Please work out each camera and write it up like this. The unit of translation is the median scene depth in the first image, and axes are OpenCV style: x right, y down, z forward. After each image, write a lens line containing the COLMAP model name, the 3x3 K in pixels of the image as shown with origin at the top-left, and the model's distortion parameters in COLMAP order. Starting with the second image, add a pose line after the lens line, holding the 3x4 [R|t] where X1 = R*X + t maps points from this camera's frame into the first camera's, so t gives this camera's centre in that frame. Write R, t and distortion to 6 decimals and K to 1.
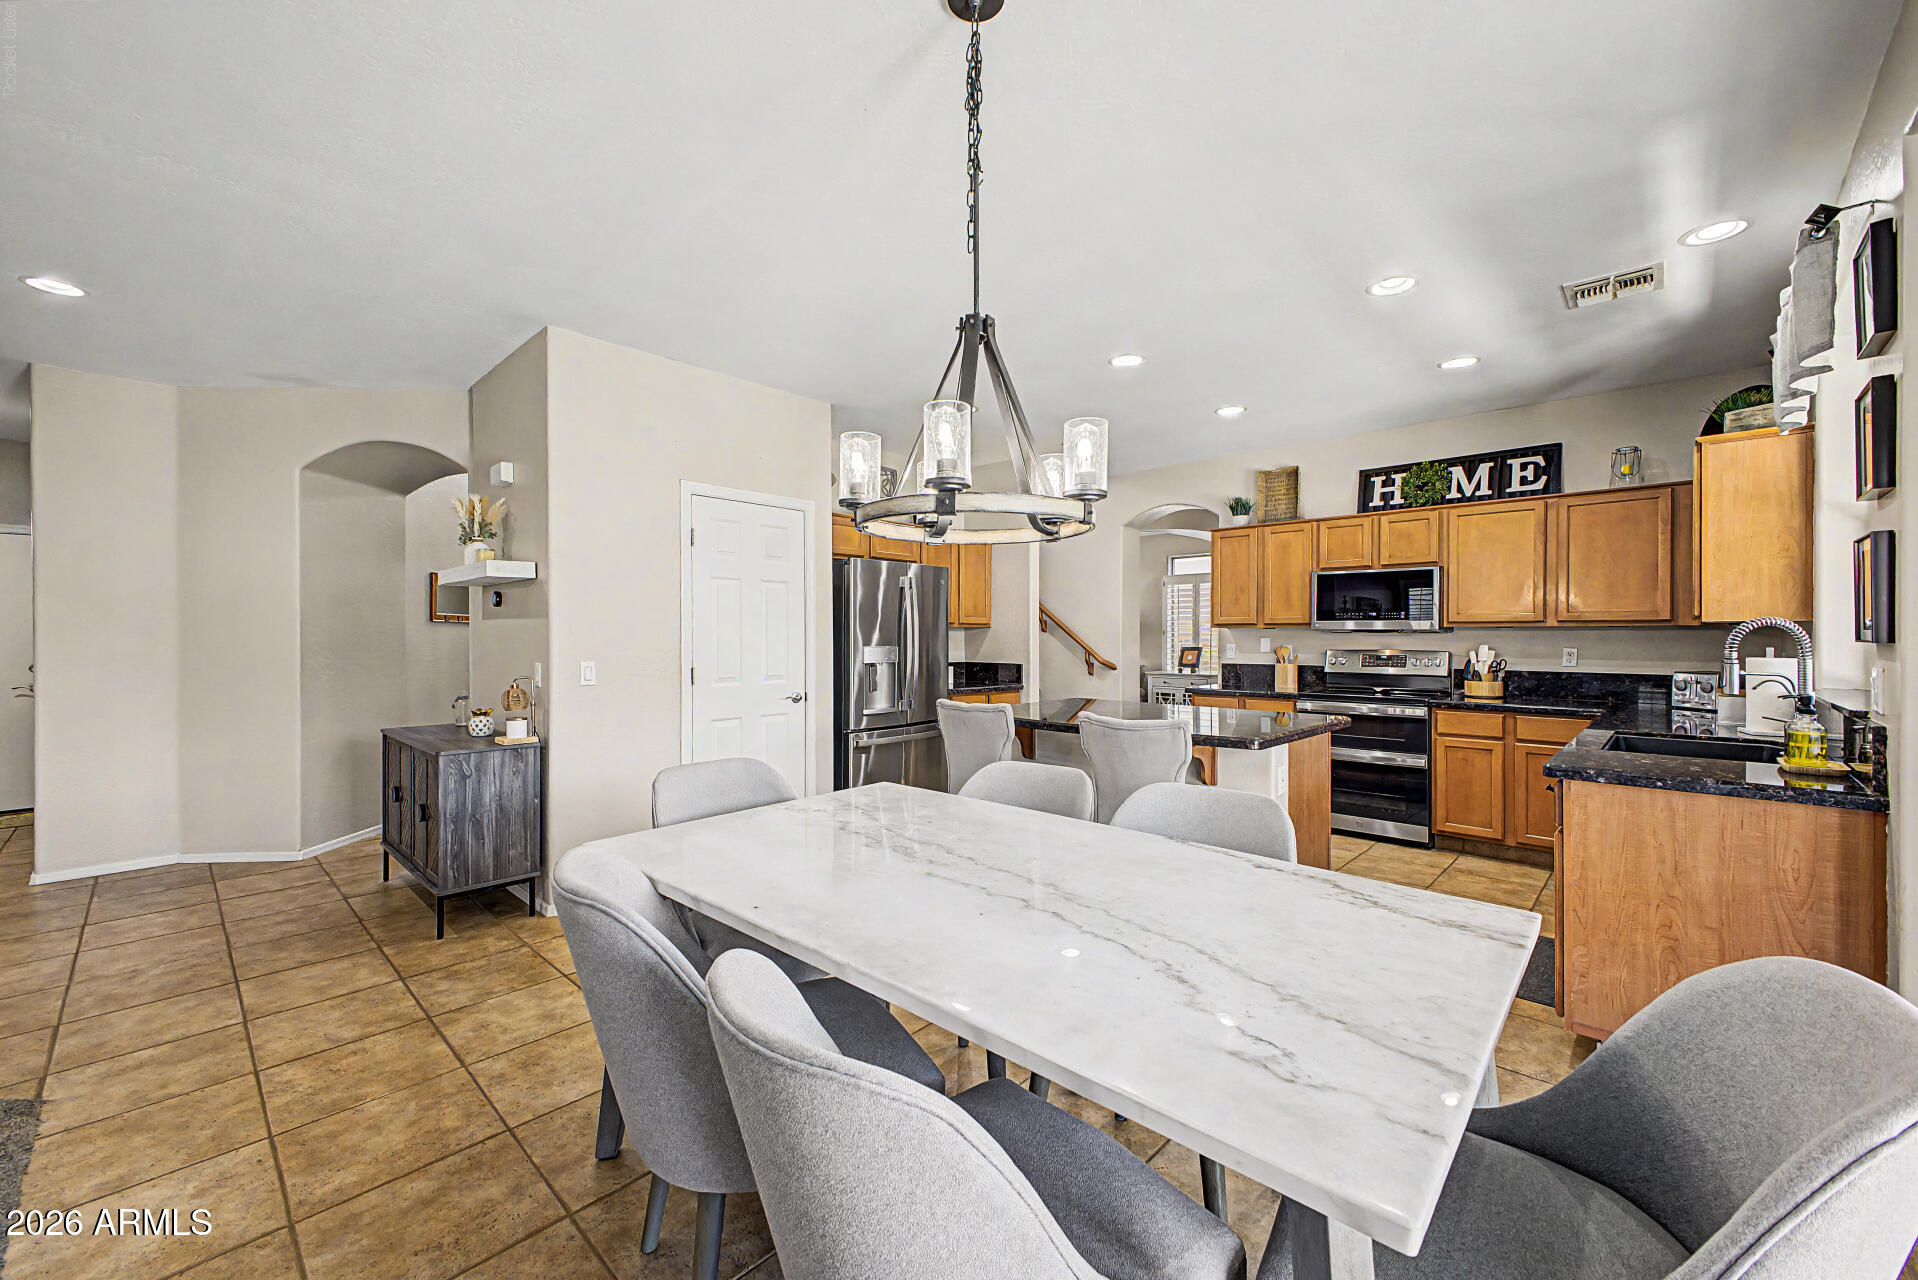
lens RADIAL K [[762.4, 0, 961.3], [0, 762.4, 639.8], [0, 0, 1]] dist [0.000385, -0.000512]
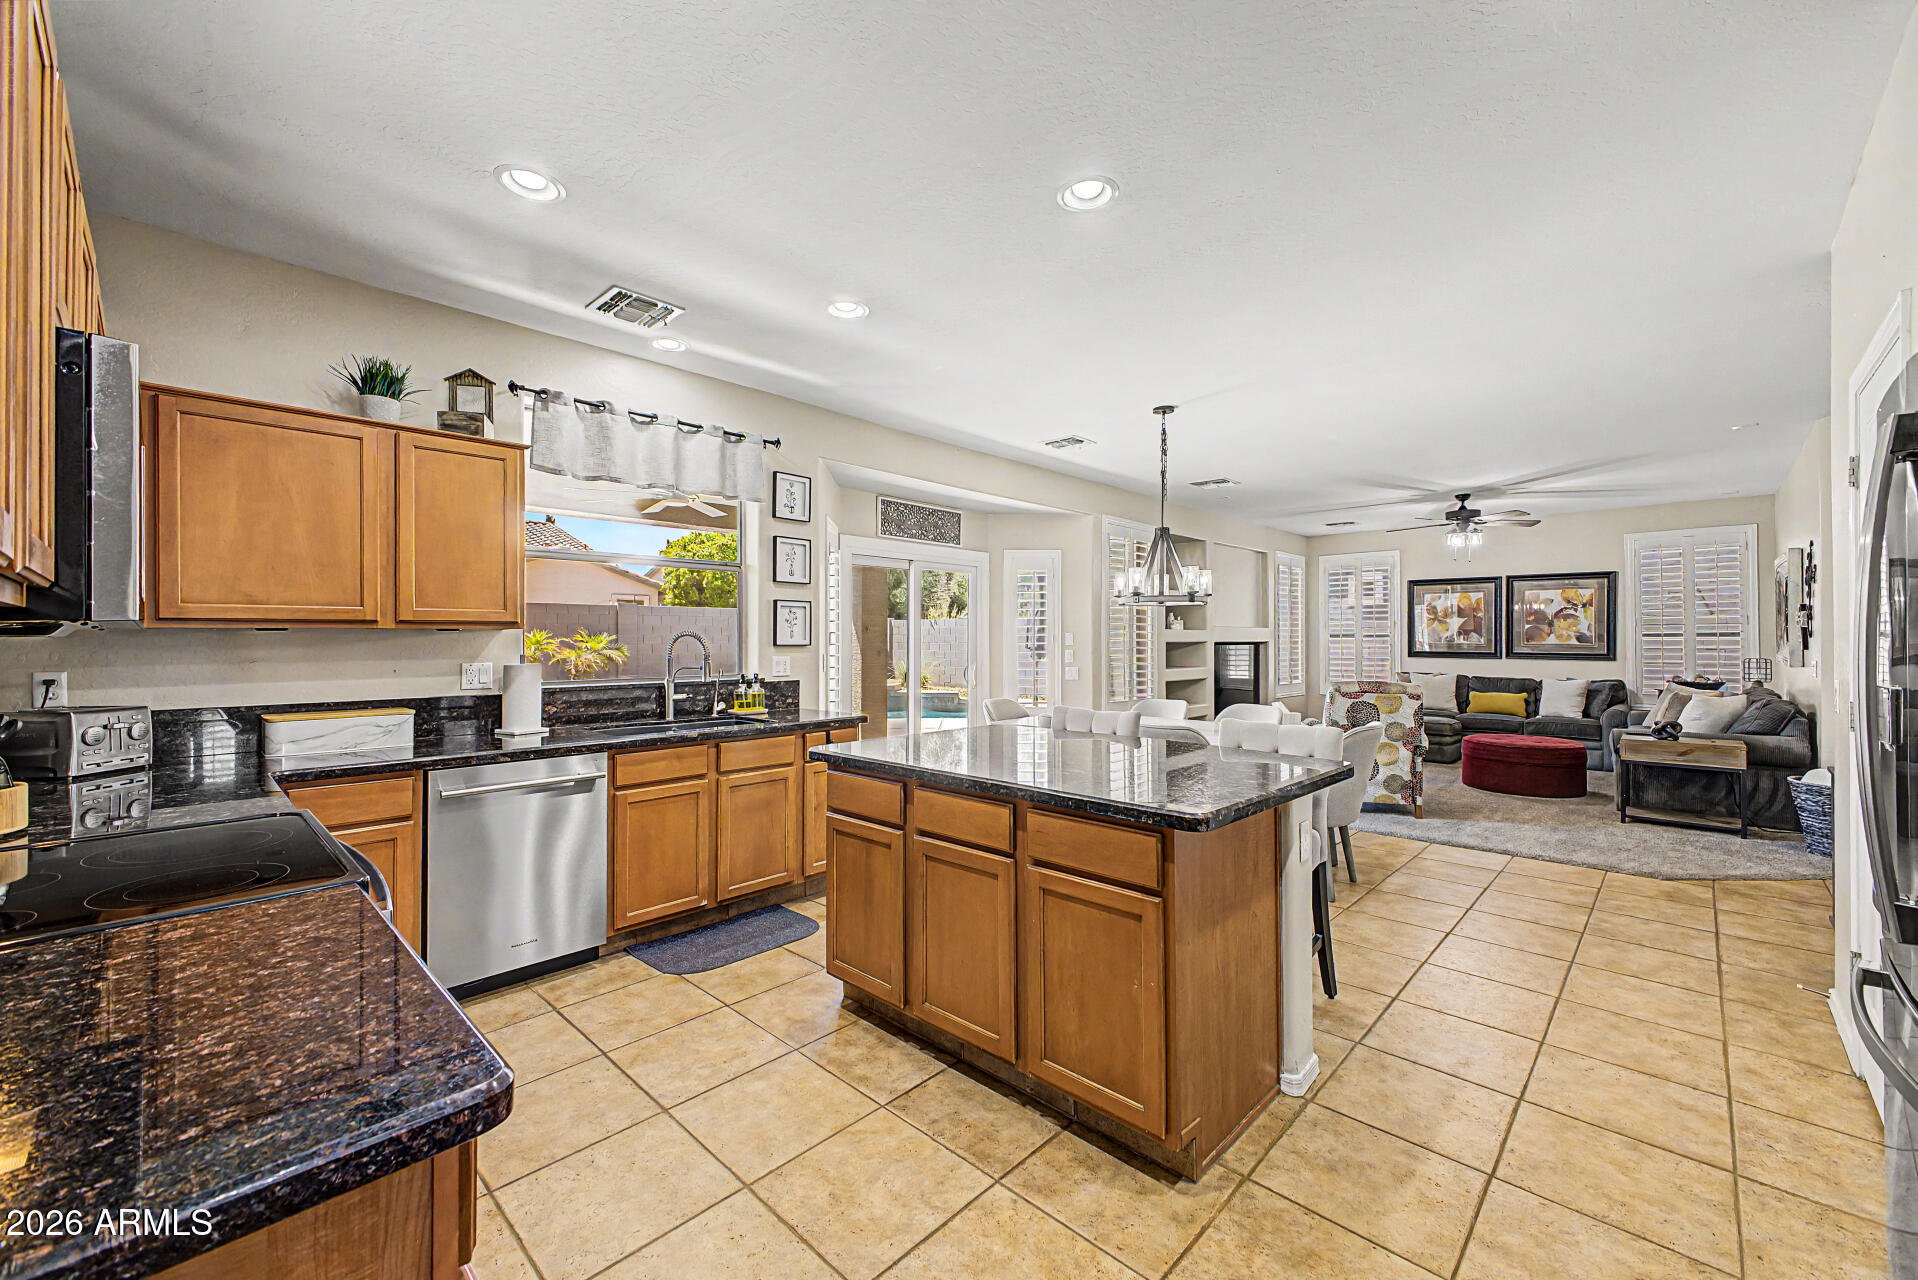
lens RADIAL K [[762.4, 0, 960.8], [0, 762.4, 635.7], [0, 0, 1]] dist [0.000385, -0.000512]
pose [[-0.999970, 0.000635, 0.007737, 0.426753], [0.000597, 0.999988, -0.004893, -0.011200], [-0.007740, -0.004888, -0.999958, 2.175499]]
